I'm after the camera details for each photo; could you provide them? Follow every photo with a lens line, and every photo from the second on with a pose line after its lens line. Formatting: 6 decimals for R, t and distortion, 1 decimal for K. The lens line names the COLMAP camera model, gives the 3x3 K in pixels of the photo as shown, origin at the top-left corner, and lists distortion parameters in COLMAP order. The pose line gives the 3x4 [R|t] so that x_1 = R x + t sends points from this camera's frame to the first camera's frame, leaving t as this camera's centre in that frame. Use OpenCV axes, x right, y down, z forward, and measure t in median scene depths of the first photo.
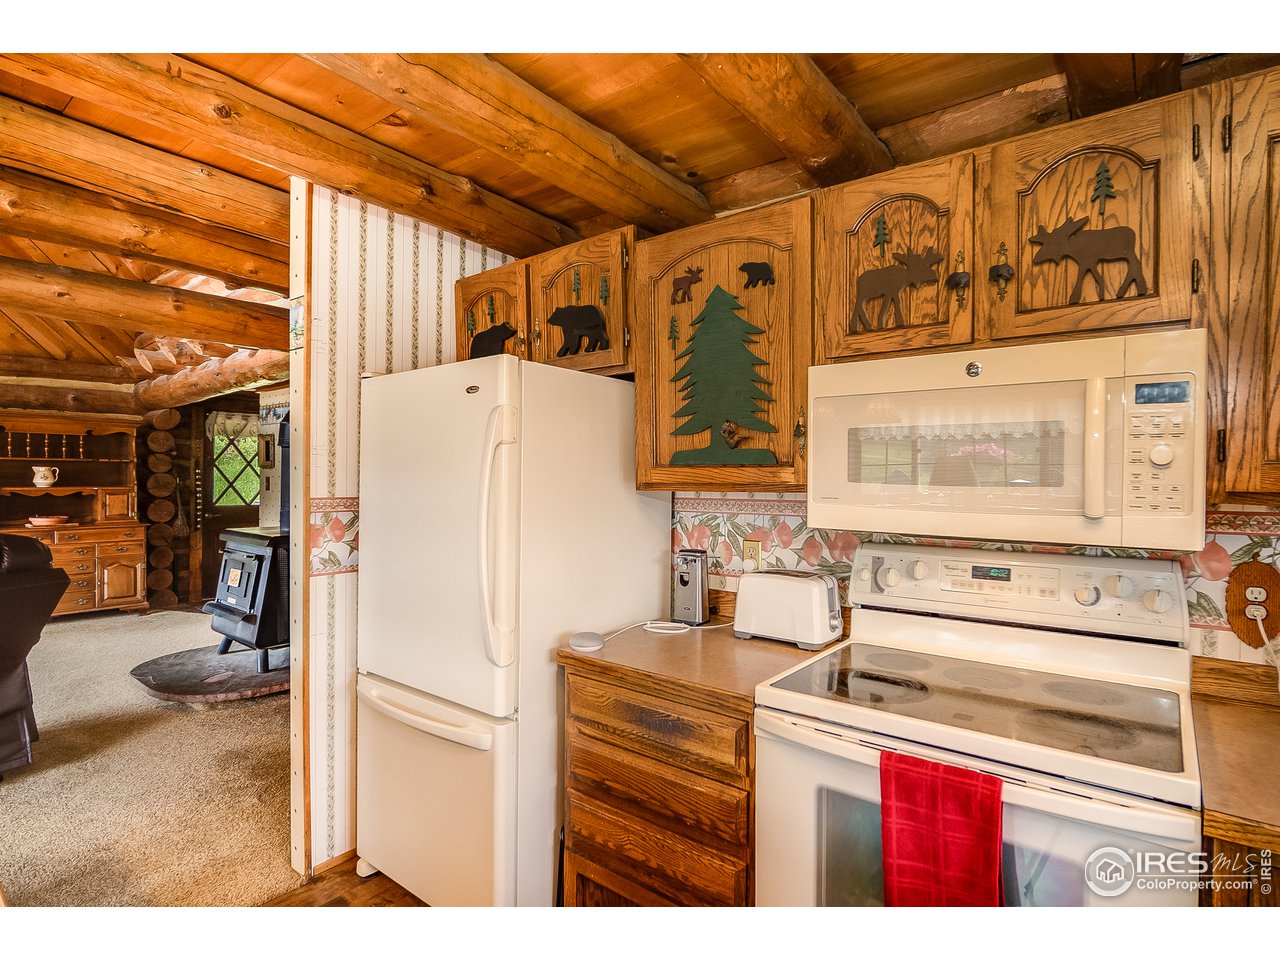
lens RADIAL K [[661.1, 0, 642.5], [0, 661.1, 483.0], [0, 0, 1]] dist [0.003765, -0.000673]
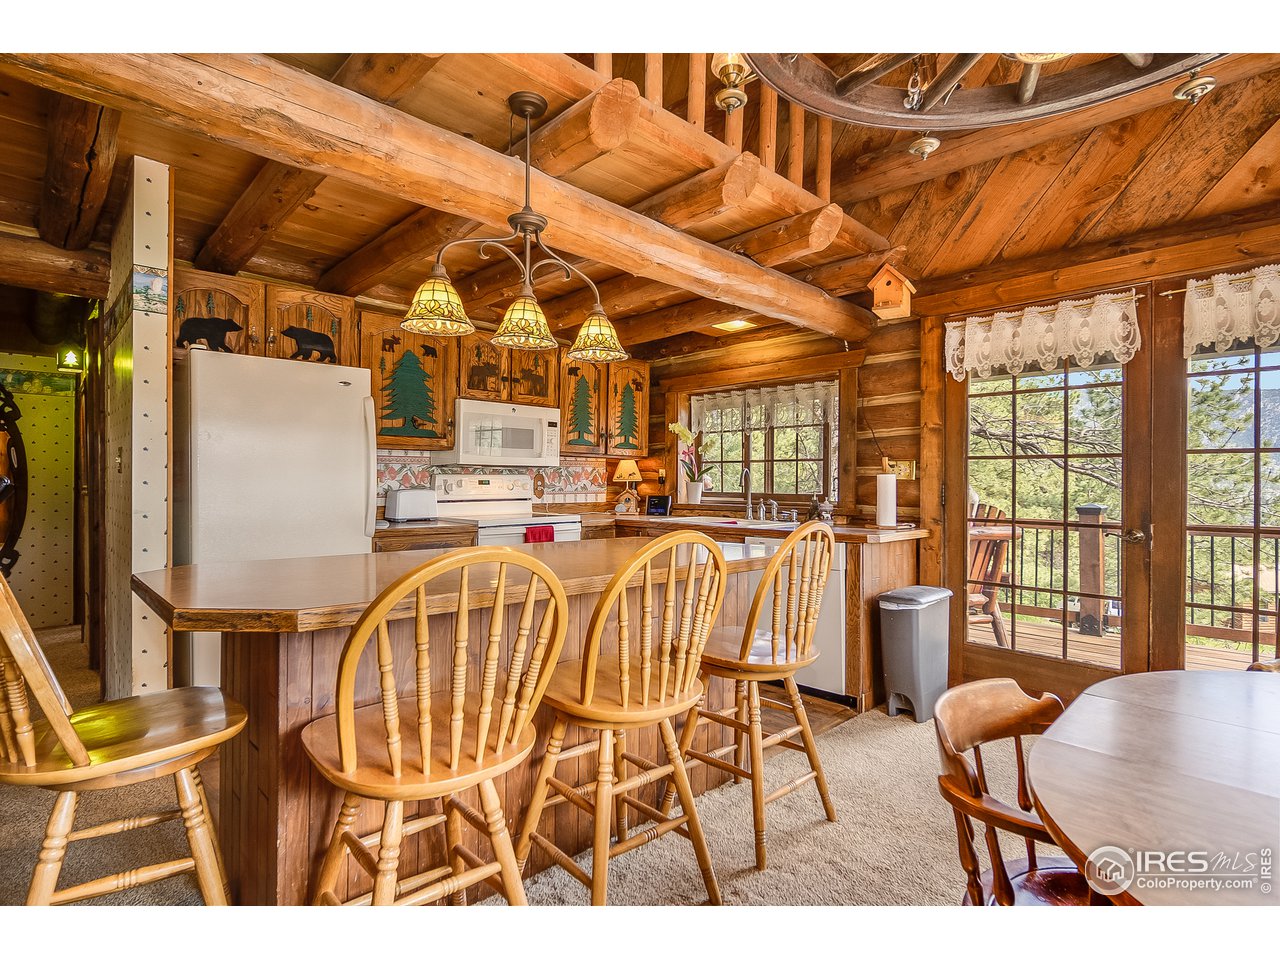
lens RADIAL K [[661.1, 0, 643.2], [0, 661.1, 475.7], [0, 0, 1]] dist [0.003765, -0.000673]
pose [[0.149128, 0.003562, 0.988811, -1.901415], [0.002734, 0.999988, -0.004015, 0.112856], [-0.988814, 0.003302, 0.149117, -0.038178]]
